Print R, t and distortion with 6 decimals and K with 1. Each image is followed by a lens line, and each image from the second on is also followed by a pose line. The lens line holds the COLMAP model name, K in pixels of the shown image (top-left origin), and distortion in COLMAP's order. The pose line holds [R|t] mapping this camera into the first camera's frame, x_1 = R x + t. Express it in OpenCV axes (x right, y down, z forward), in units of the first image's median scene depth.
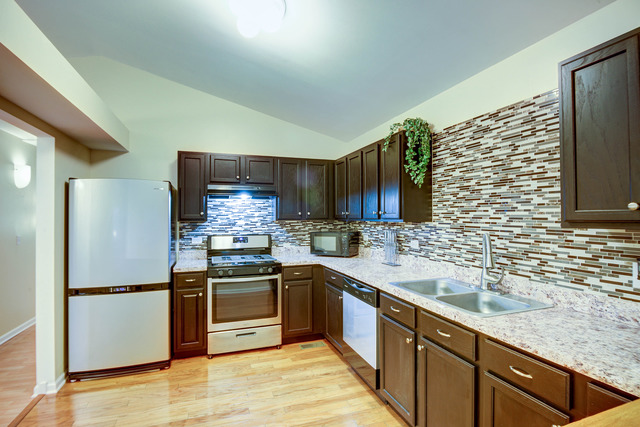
lens RADIAL K [[314.4, 0, 312.2], [0, 314.4, 212.6], [0, 0, 1]] dist [-0.011694, -0.003588]
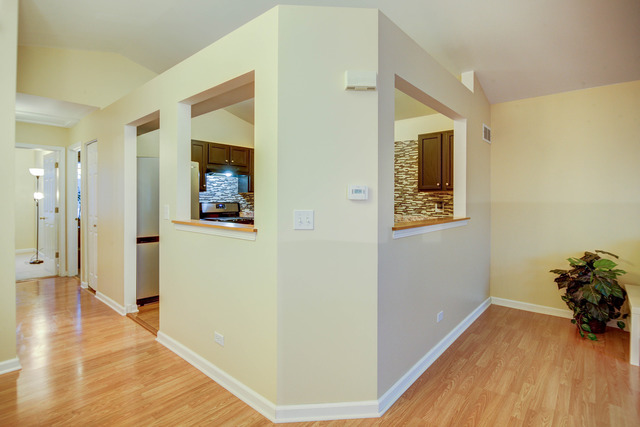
lens RADIAL K [[314.4, 0, 314.8], [0, 314.4, 199.0], [0, 0, 1]] dist [-0.011694, -0.003588]
pose [[0.864399, 0.005929, 0.502771, -0.724490], [-0.012795, 0.999866, 0.010206, 0.046716], [-0.502643, -0.015255, 0.864359, -0.503814]]
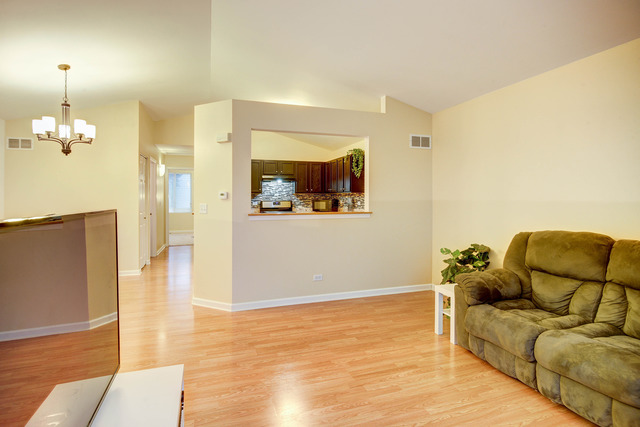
lens RADIAL K [[314.4, 0, 314.9], [0, 314.4, 196.6], [0, 0, 1]] dist [-0.011694, -0.003588]
pose [[0.999999, 0.001146, 0.000385, 0.009839], [-0.001149, 0.999955, 0.009446, 0.033391], [-0.000375, -0.009447, 0.999955, -1.220209]]
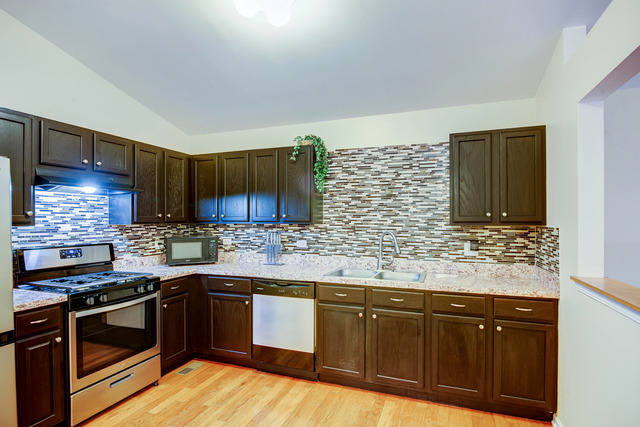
lens RADIAL K [[335.6, 0, 320.6], [0, 335.6, 220.4], [0, 0, 1]] dist [-0.015354, -0.002503]
pose [[0.632809, 0.002784, 0.774303, -0.570227], [-0.011390, 0.999919, 0.005713, 0.007570], [-0.774224, -0.012434, 0.632789, 0.168432]]
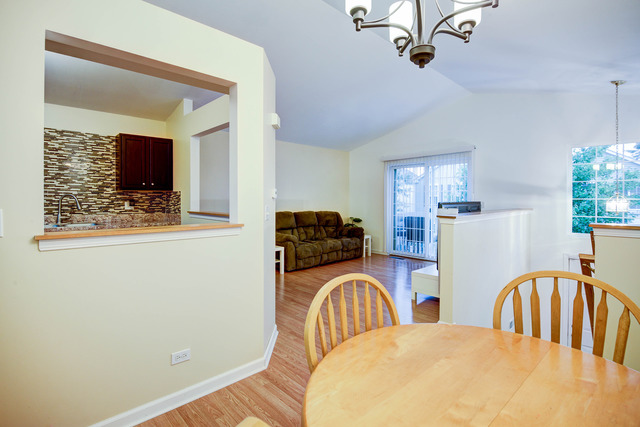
lens RADIAL K [[312.5, 0, 307.4], [0, 312.5, 198.9], [0, 0, 1]] dist [-0.005595, -0.000860]
pose [[-0.404872, 0.004266, 0.914364, -1.243427], [-0.010706, 0.999898, -0.009406, 0.067837], [-0.914311, -0.013597, -0.404785, 0.275919]]
